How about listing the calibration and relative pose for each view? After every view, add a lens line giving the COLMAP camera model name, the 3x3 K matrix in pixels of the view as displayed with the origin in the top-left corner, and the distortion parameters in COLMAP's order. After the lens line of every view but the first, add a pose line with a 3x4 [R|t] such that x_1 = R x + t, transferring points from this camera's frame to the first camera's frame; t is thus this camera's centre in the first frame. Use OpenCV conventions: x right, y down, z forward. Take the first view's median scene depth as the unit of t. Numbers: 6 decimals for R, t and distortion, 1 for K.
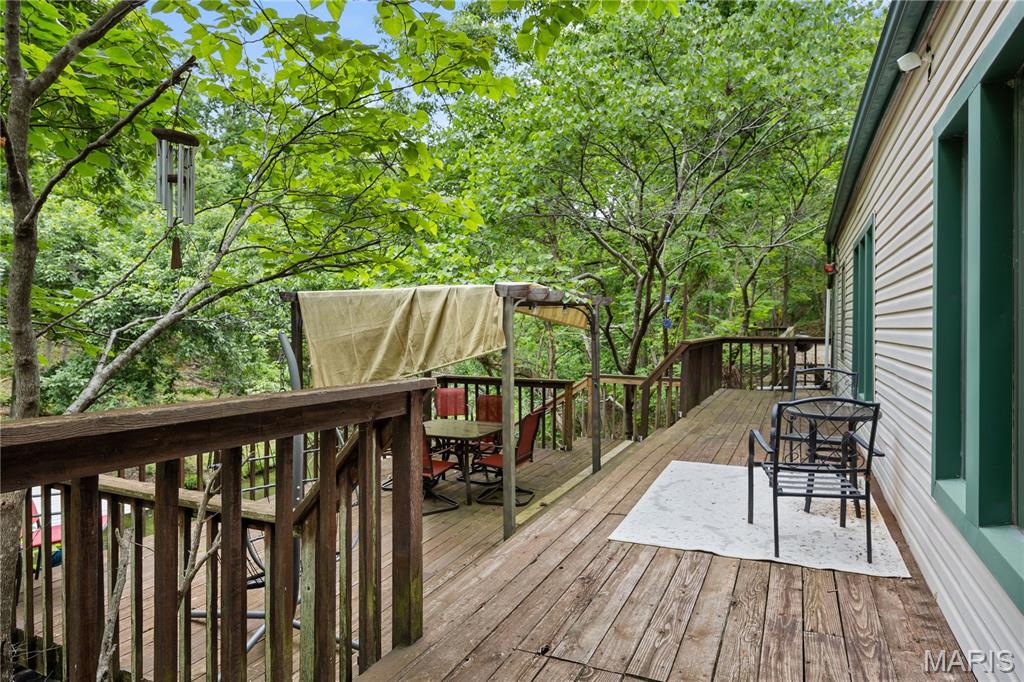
lens RADIAL K [[596.1, 0, 511.6], [0, 596.1, 332.5], [0, 0, 1]] dist [-0.008532, 0.003302]
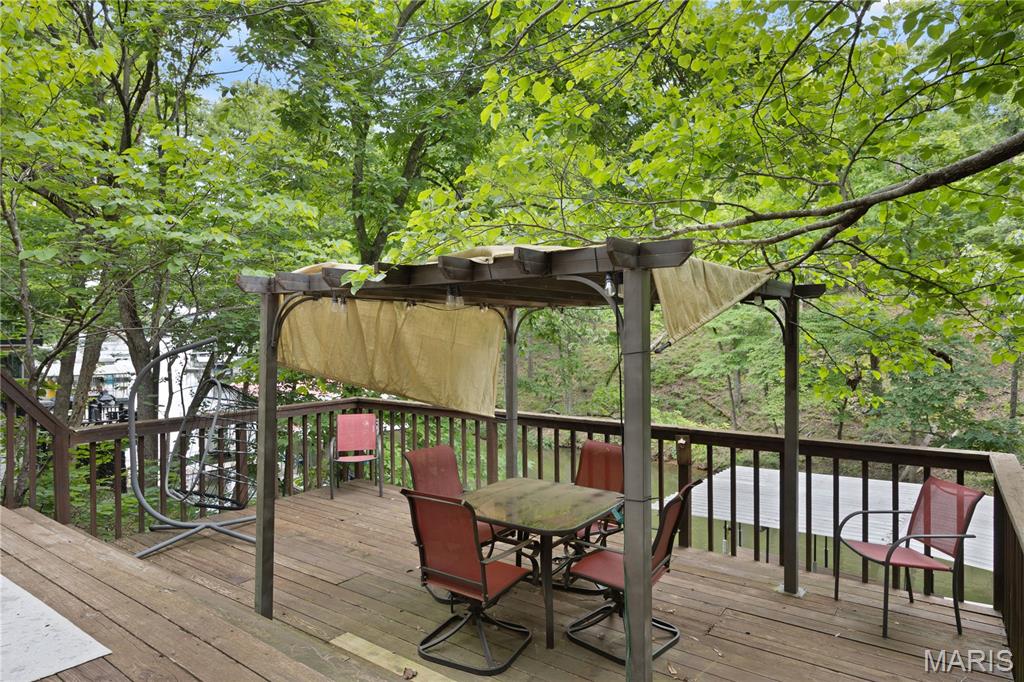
lens RADIAL K [[596.1, 0, 509.4], [0, 596.1, 336.1], [0, 0, 1]] dist [-0.008532, 0.003302]
pose [[-0.184818, -0.001723, -0.982771, 0.458813], [-0.005825, 0.999983, -0.000658, -0.005167], [0.982755, 0.005603, -0.184825, 0.988035]]
